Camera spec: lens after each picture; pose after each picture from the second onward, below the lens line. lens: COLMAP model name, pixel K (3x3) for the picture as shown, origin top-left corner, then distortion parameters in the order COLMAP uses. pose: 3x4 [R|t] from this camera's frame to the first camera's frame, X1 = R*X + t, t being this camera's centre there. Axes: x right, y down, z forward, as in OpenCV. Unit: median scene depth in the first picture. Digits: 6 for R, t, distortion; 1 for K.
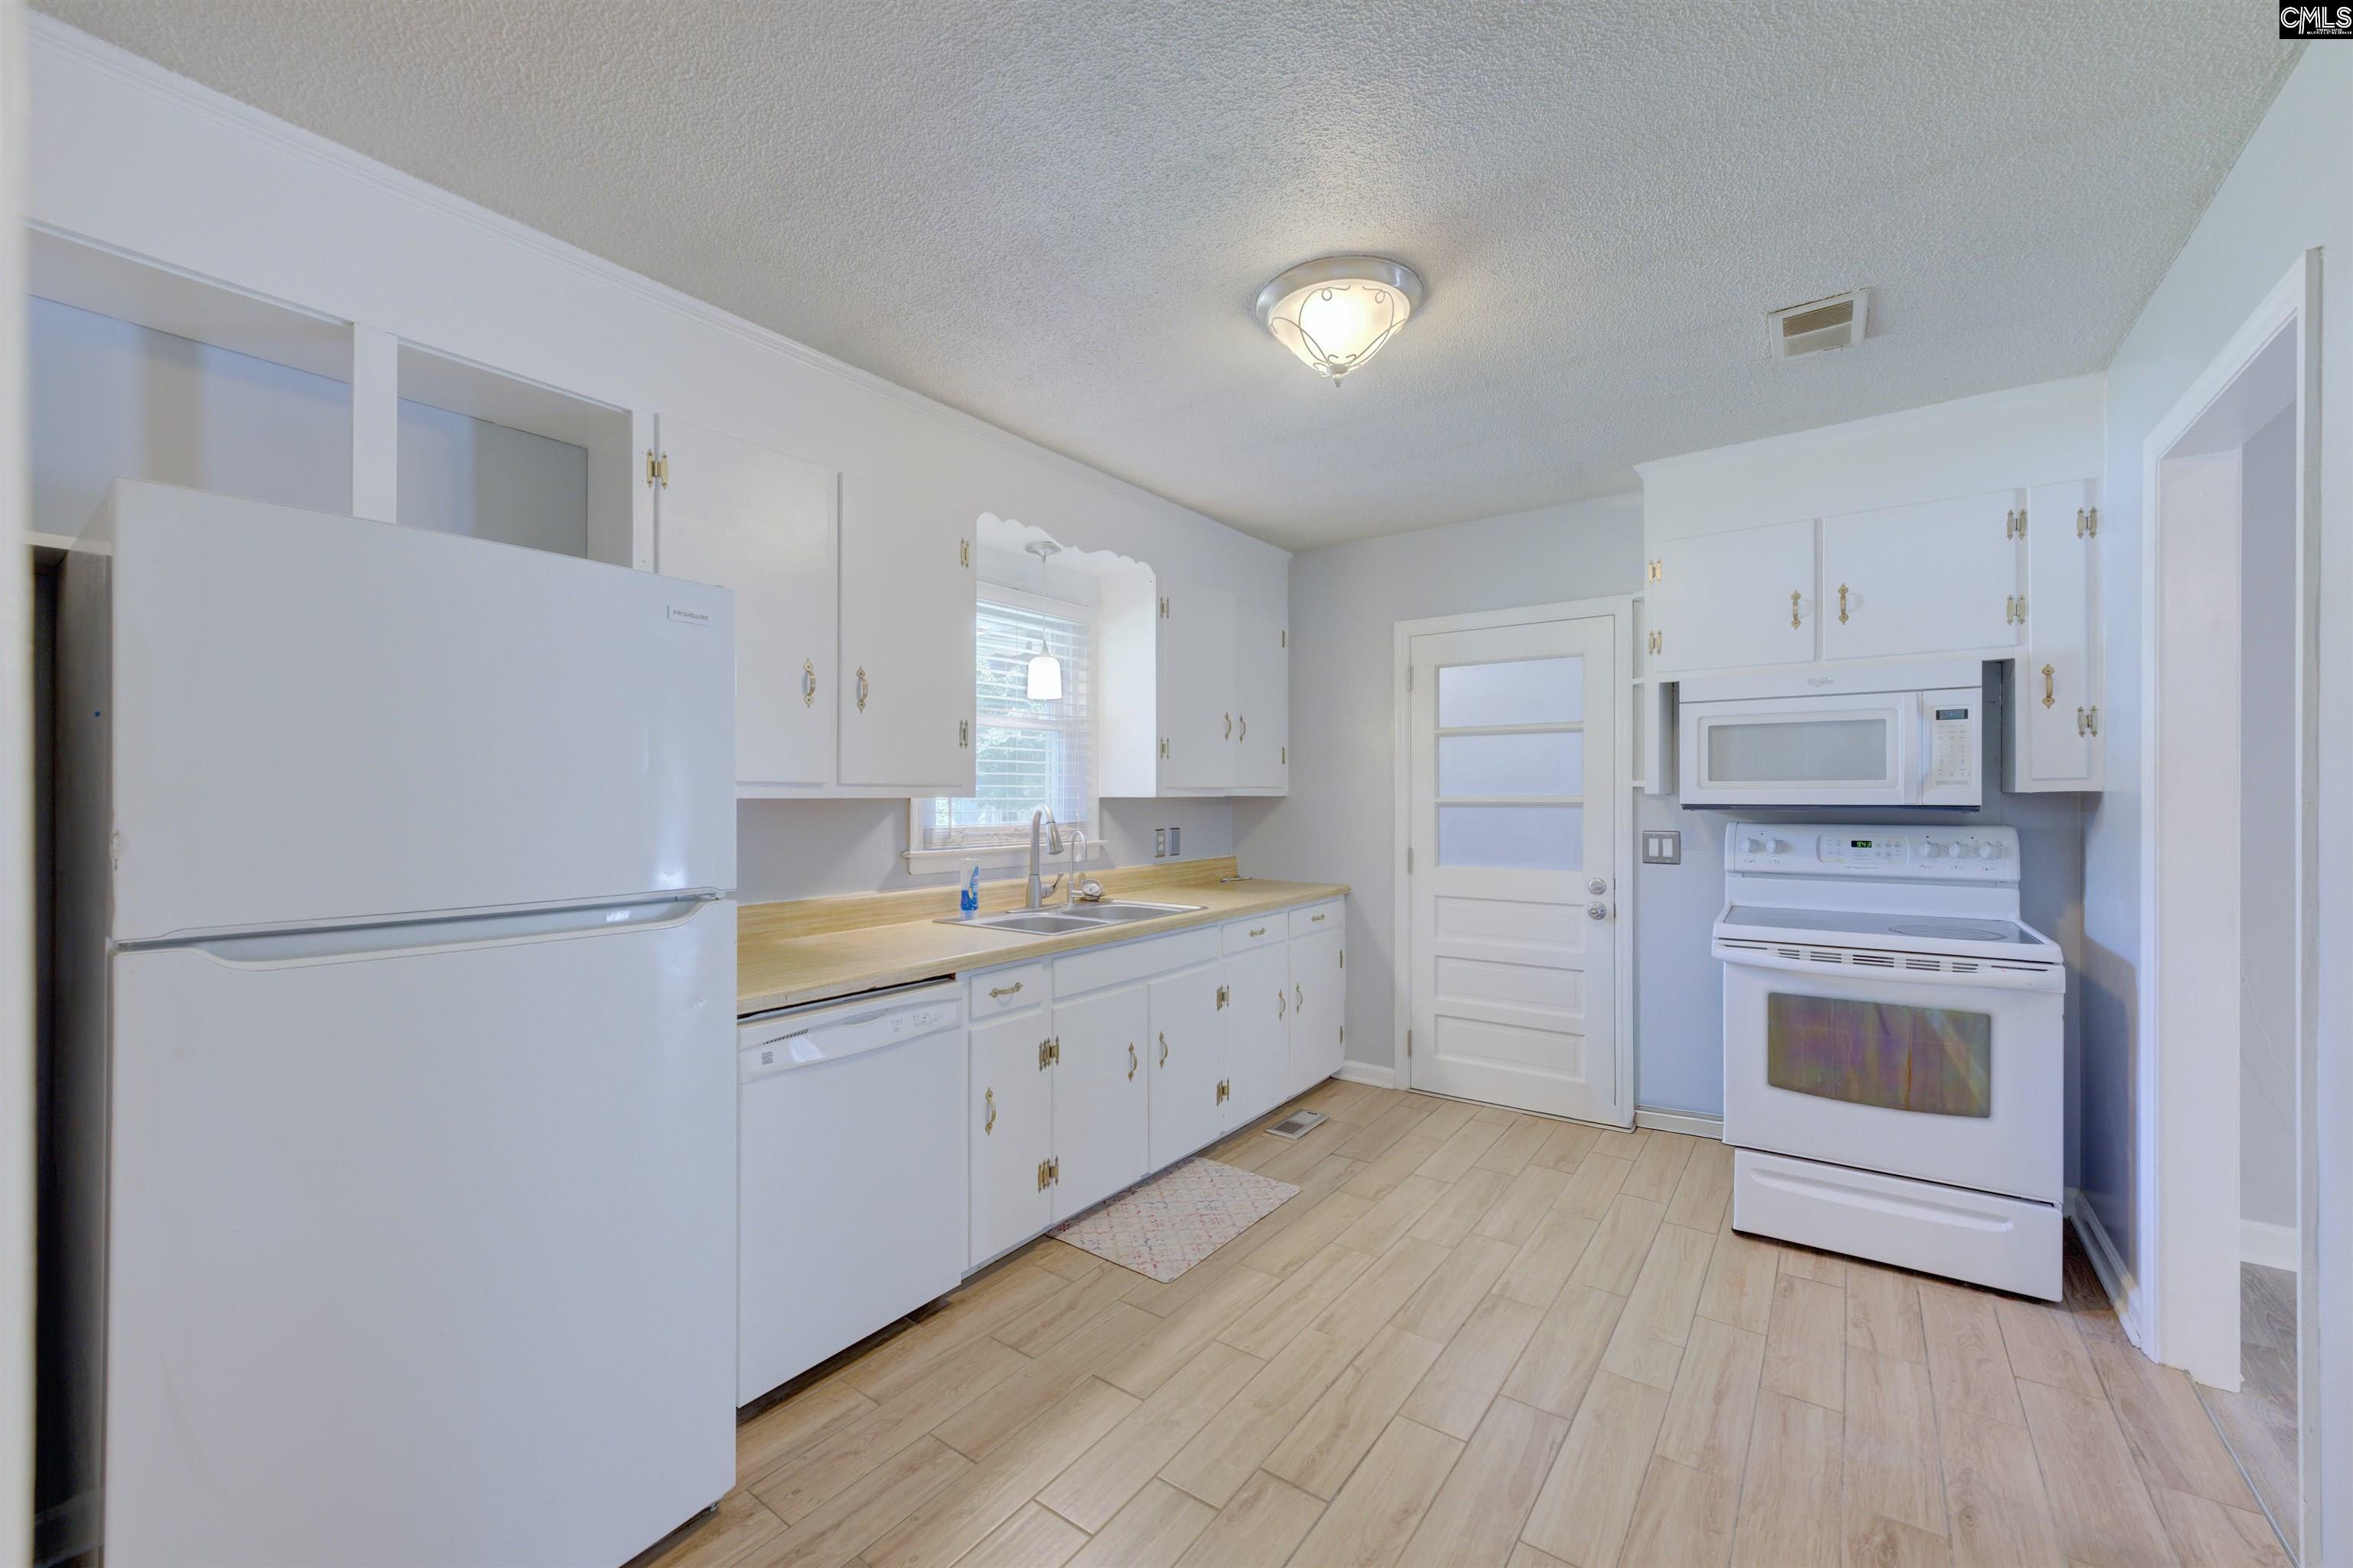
lens RADIAL K [[947.2, 0, 1175.0], [0, 947.2, 796.4], [0, 0, 1]] dist [-0.001955, -0.000313]
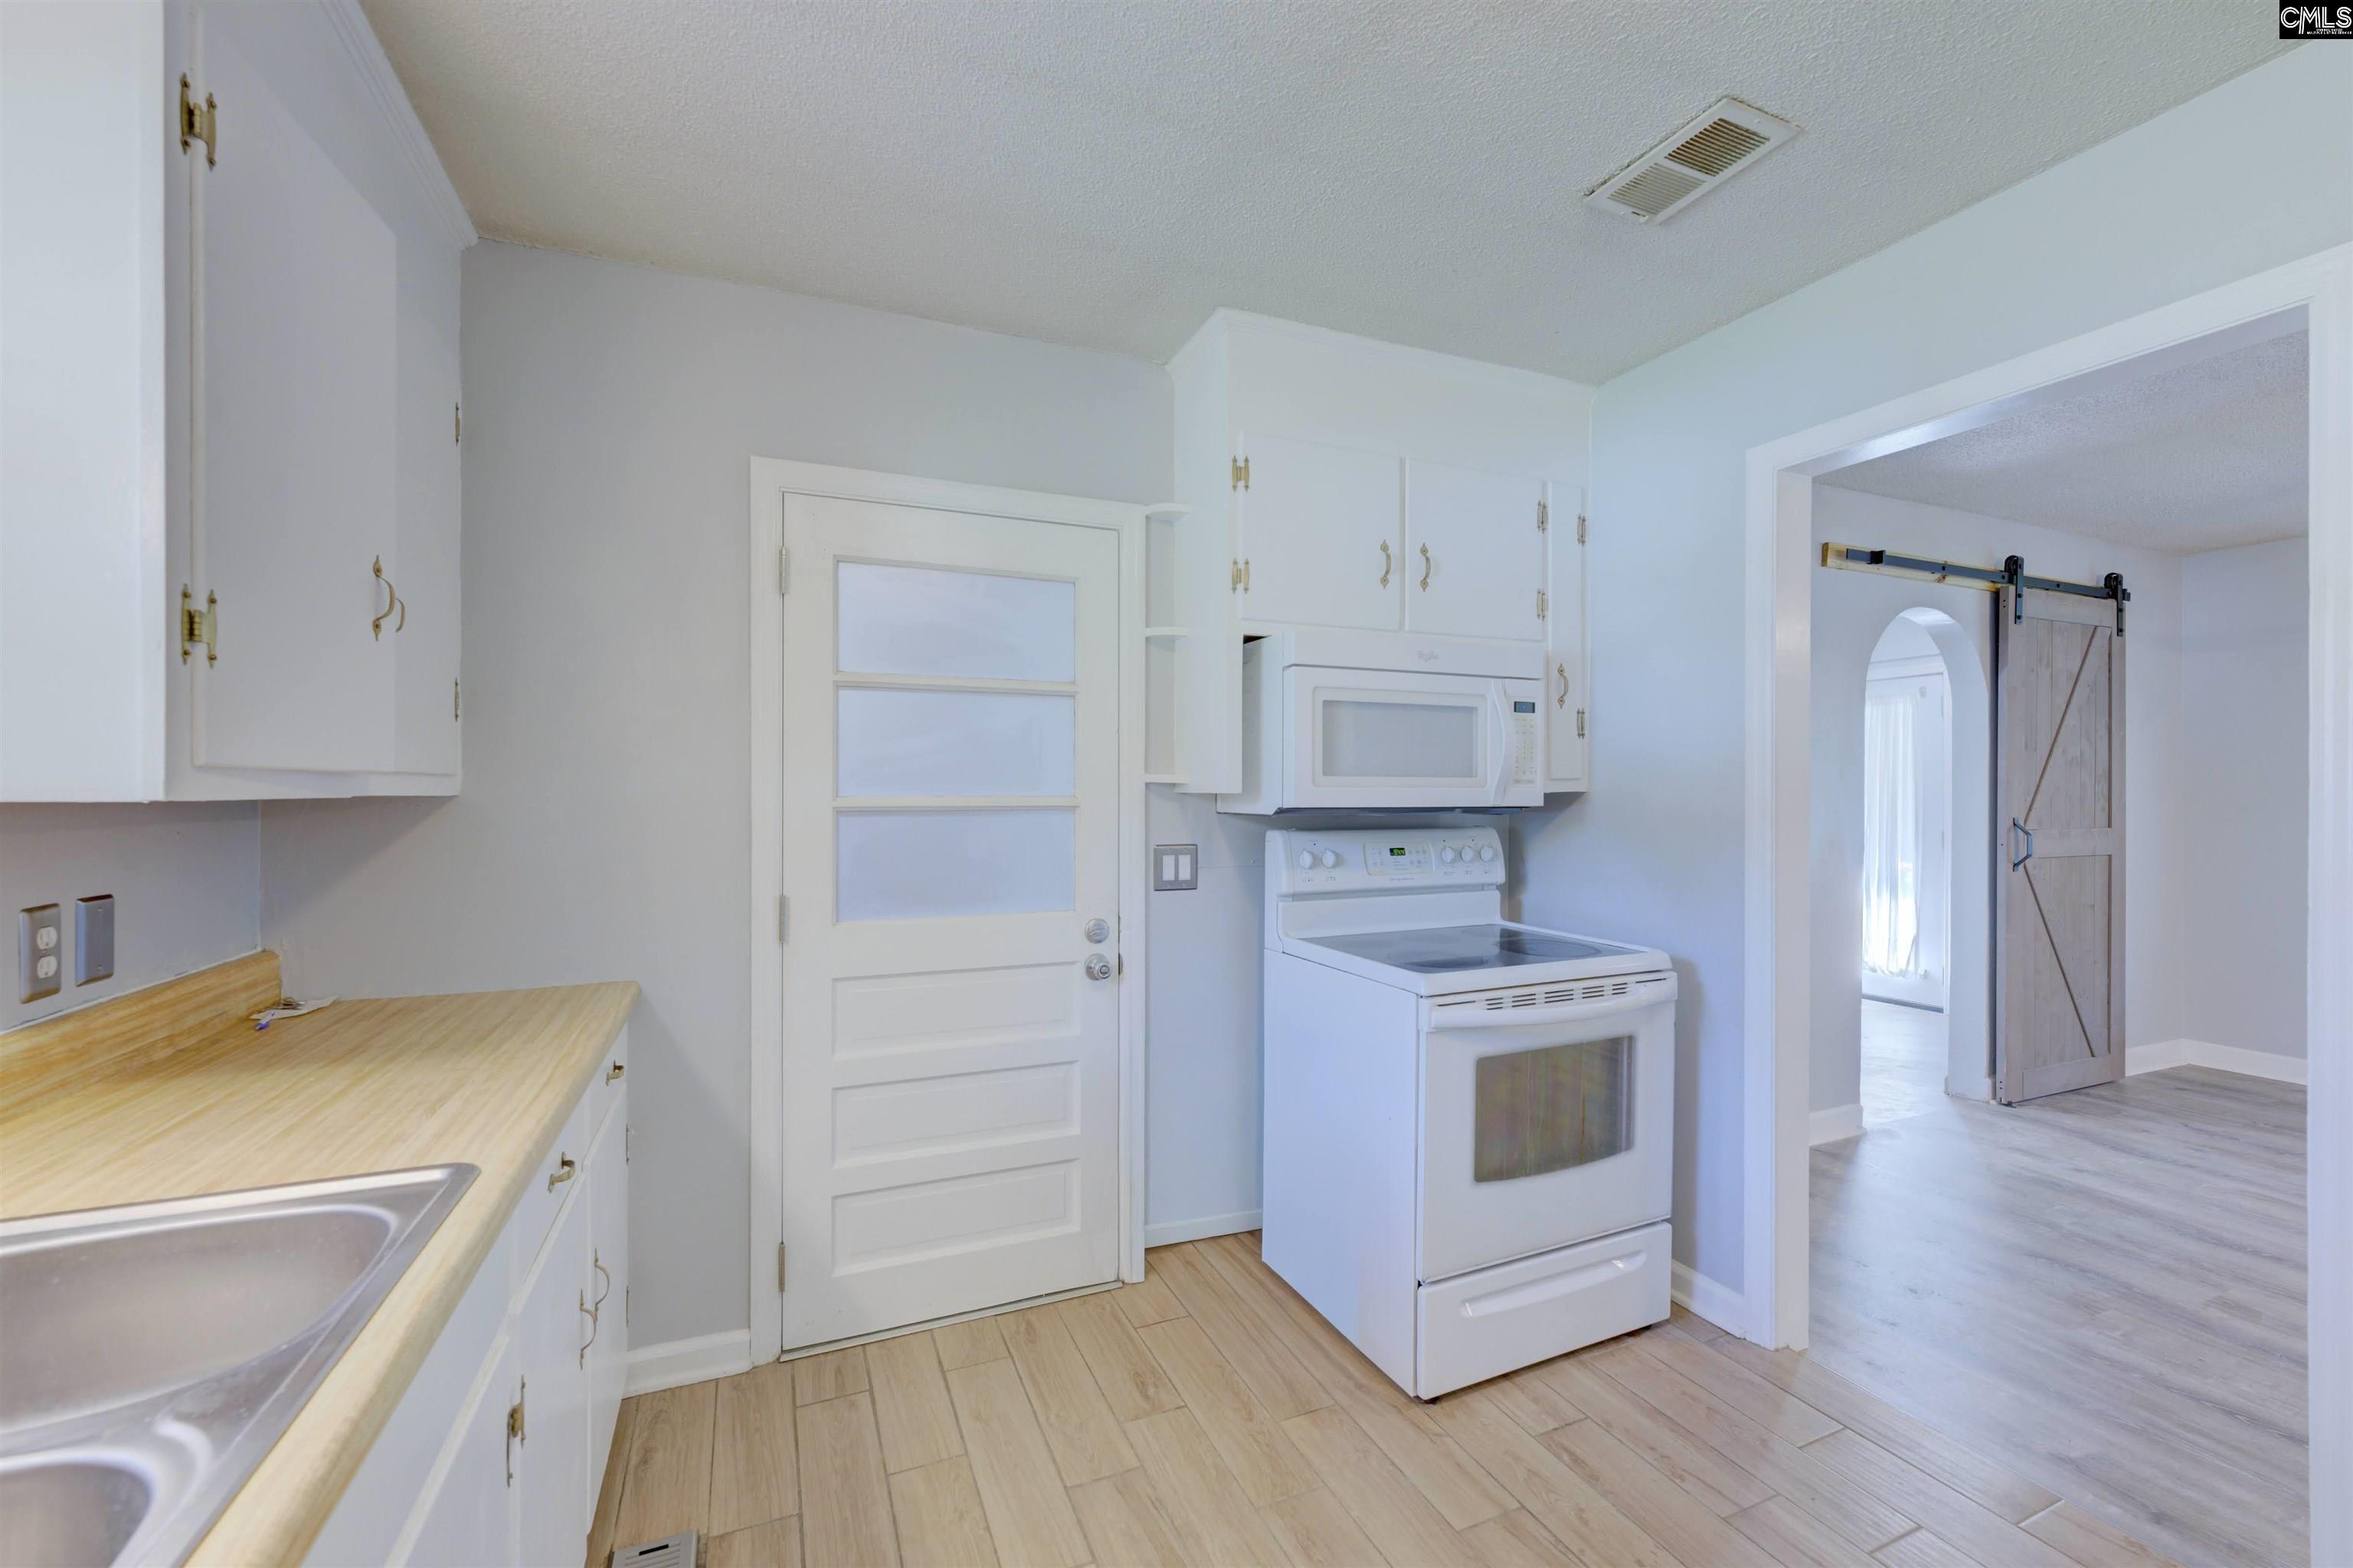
lens RADIAL K [[947.2, 0, 1175.0], [0, 947.2, 796.4], [0, 0, 1]] dist [-0.001955, -0.000313]
pose [[0.511497, -0.002006, 0.859283, -0.117145], [-0.000507, 0.999996, 0.002636, -0.002290], [-0.859285, -0.001784, 0.511494, 0.700668]]
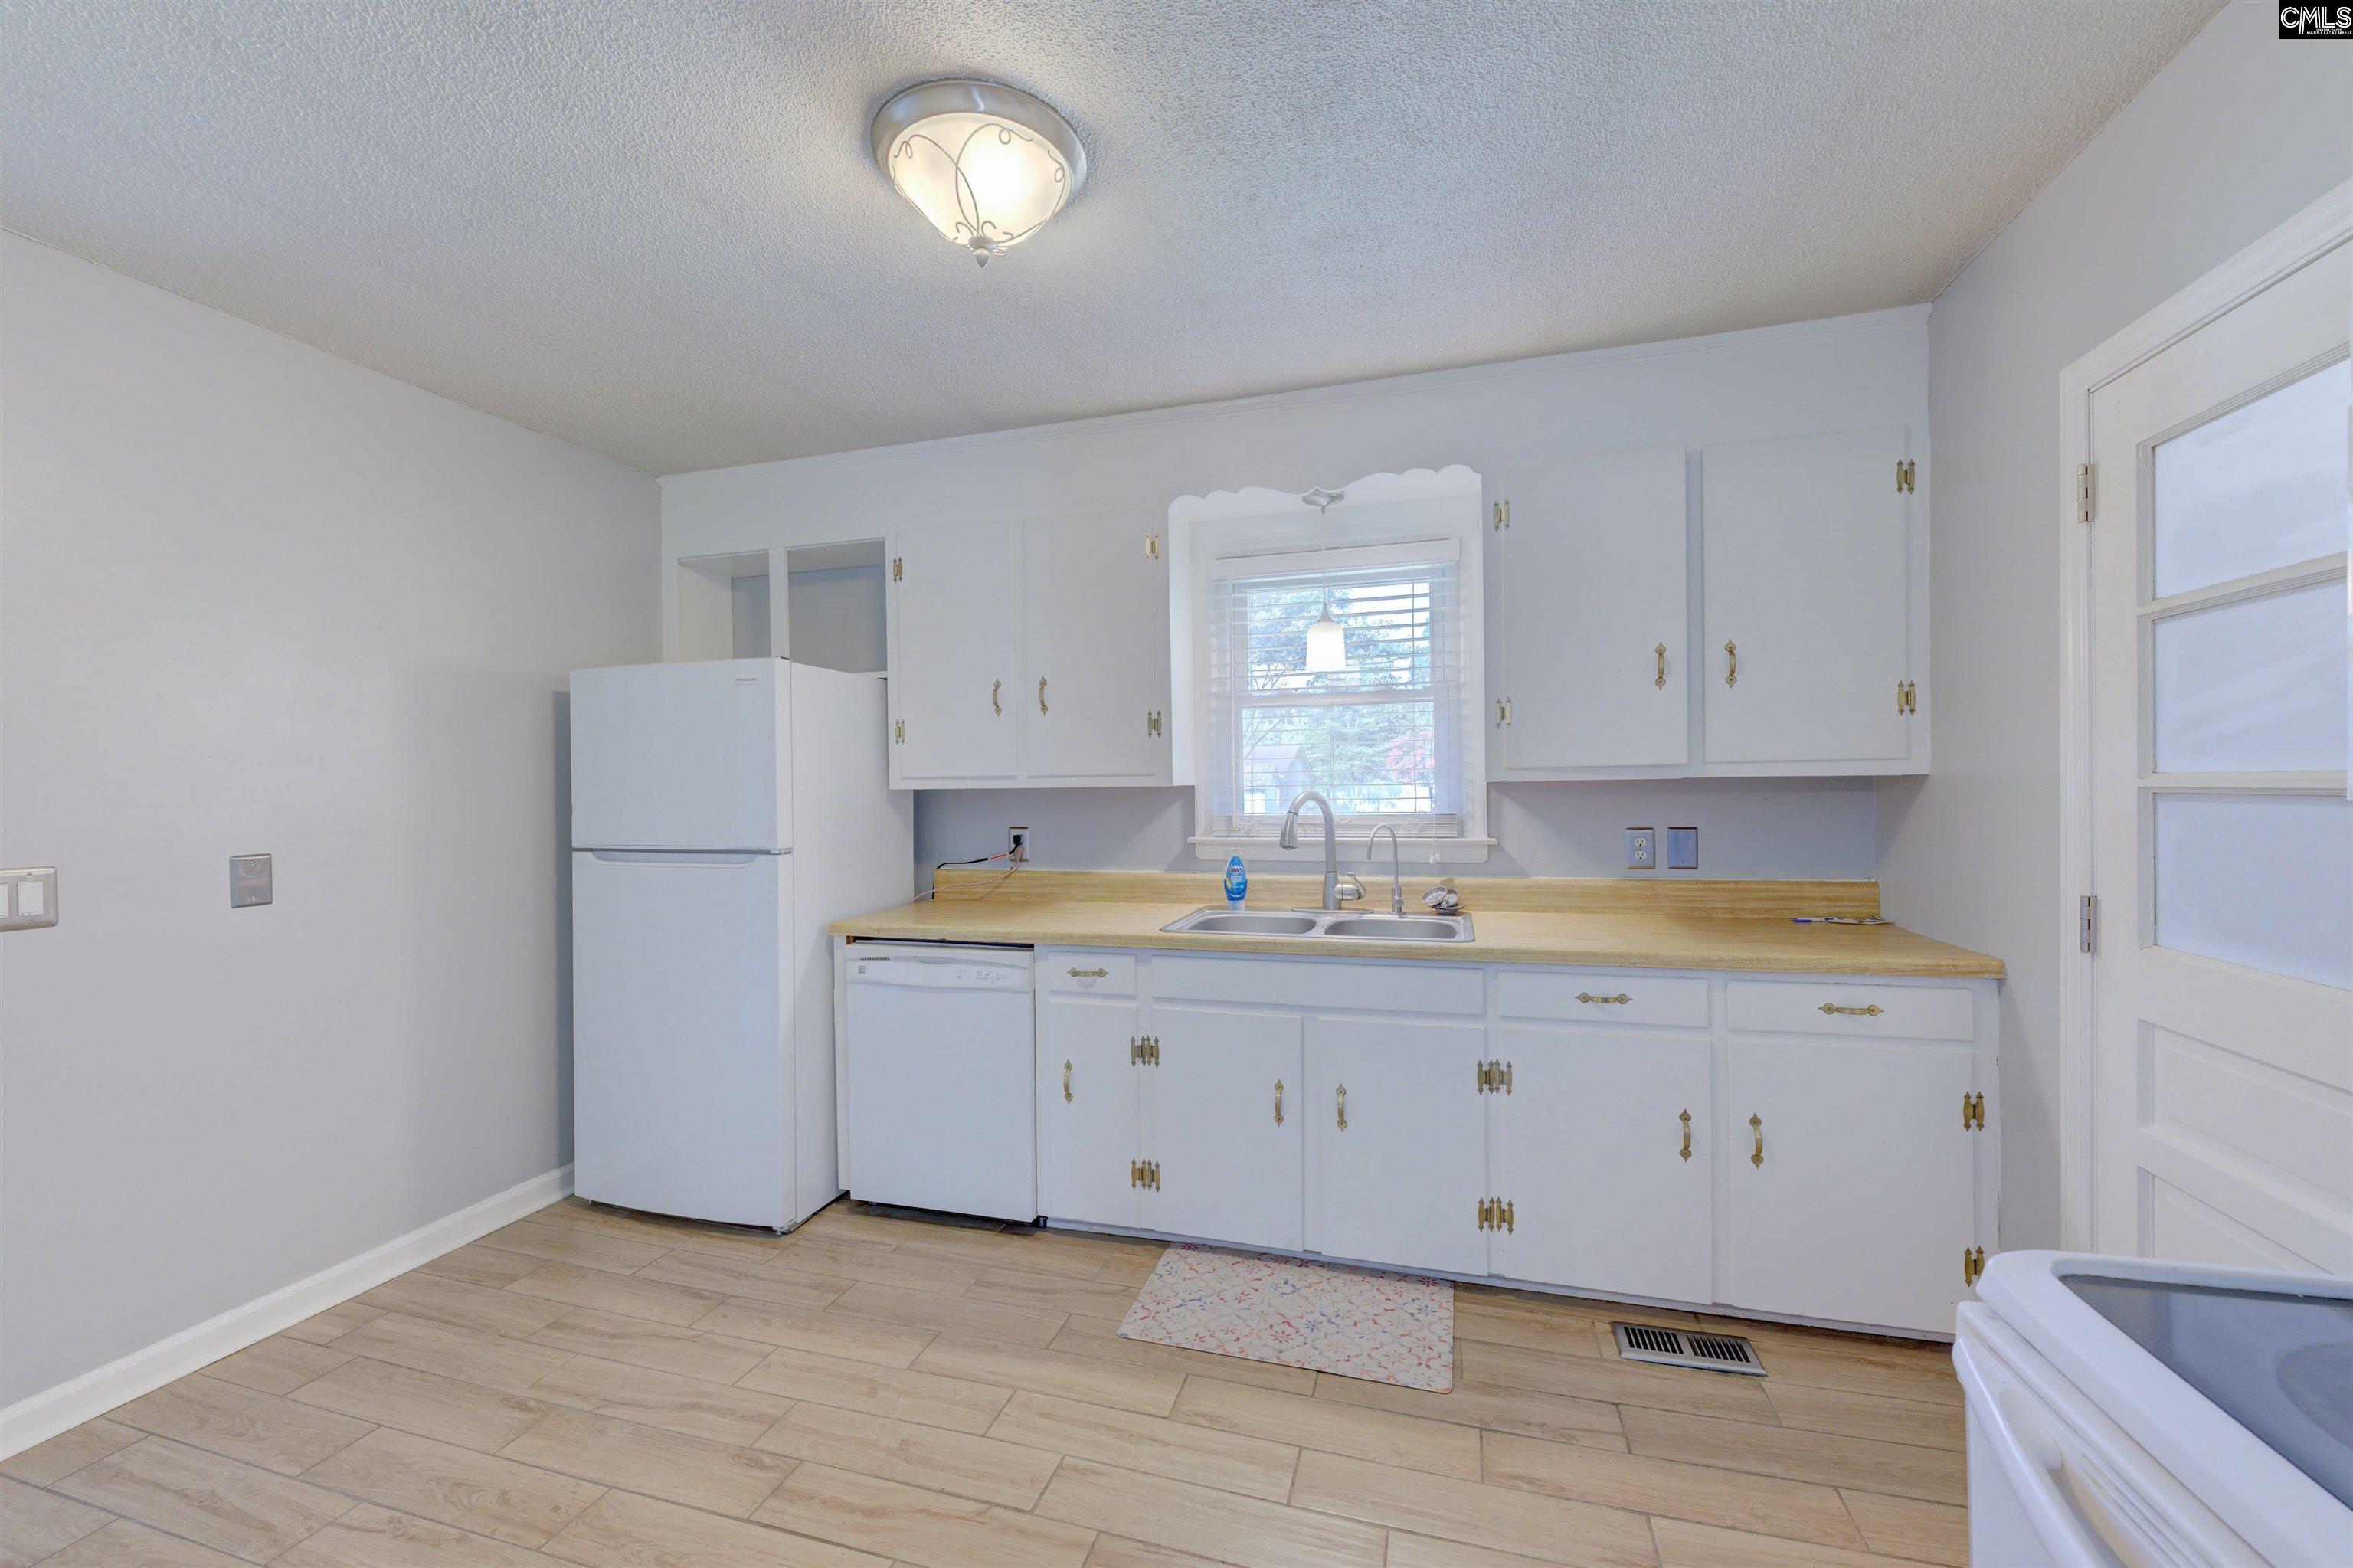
lens RADIAL K [[928.0, 0, 1147.8], [0, 928.0, 798.2], [0, 0, 1]] dist [-0.001300, -0.000028]
pose [[0.317229, 0.010067, -0.948295, 0.650877], [0.012369, 0.999815, 0.014751, -0.000520], [0.948268, -0.016409, 0.317046, 0.603961]]
